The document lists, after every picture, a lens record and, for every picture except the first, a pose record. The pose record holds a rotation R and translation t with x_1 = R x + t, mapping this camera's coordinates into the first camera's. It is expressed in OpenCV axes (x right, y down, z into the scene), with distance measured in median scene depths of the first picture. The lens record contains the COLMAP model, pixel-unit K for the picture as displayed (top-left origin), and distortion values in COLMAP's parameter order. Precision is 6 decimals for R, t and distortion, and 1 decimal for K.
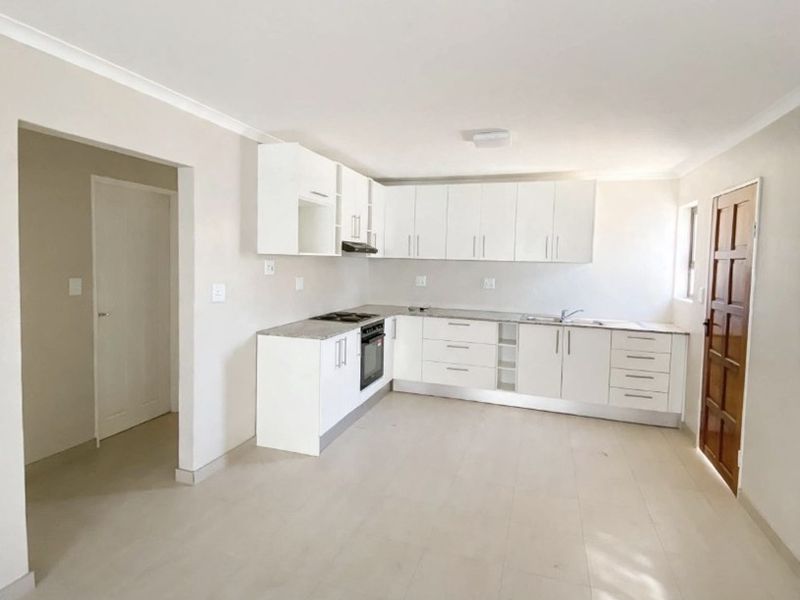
lens RADIAL K [[448.6, 0, 397.8], [0, 448.6, 307.1], [0, 0, 1]] dist [0.025456, -0.000918]
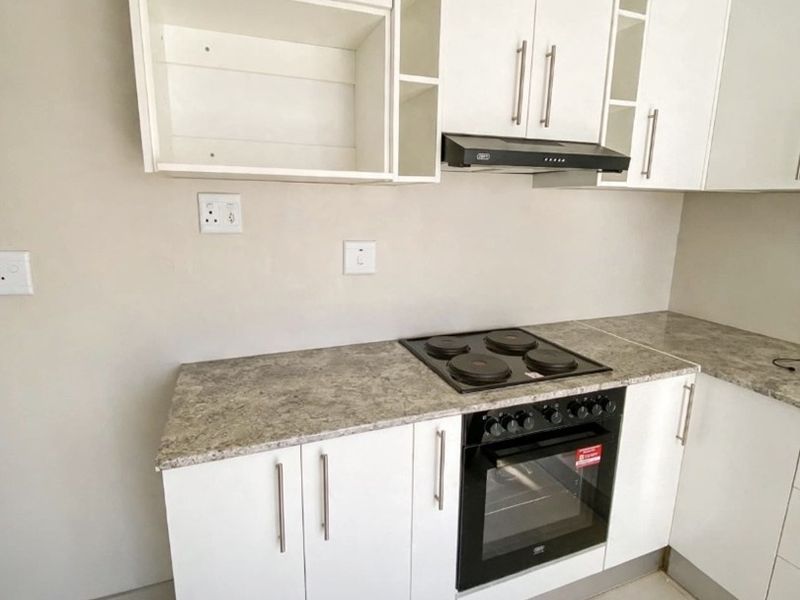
lens RADIAL K [[465.5, 0, 400.0], [0, 465.5, 300.0], [0, 0, 1]] dist [0.000439, -0.000572]
pose [[0.643798, 0.147172, -0.750909, 0.106246], [-0.081495, 0.988936, 0.123953, -0.061586], [0.760844, -0.018605, 0.648669, 0.681407]]
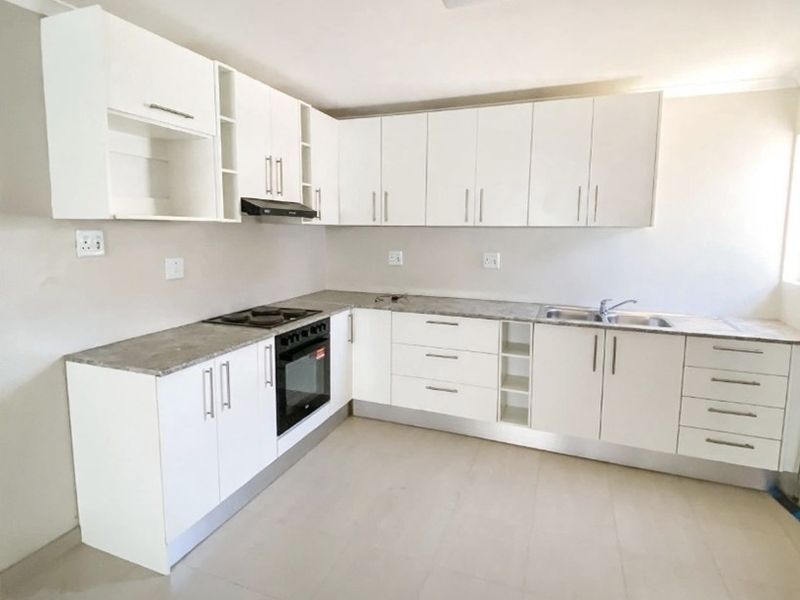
lens RADIAL K [[434.5, 0, 400.0], [0, 434.5, 300.0], [0, 0, 1]] dist [0.066073, -0.060389]
pose [[0.998198, -0.007545, -0.059530, 0.115431], [0.010819, 0.998435, 0.054864, -0.033602], [0.059023, -0.055409, 0.996718, 0.362612]]
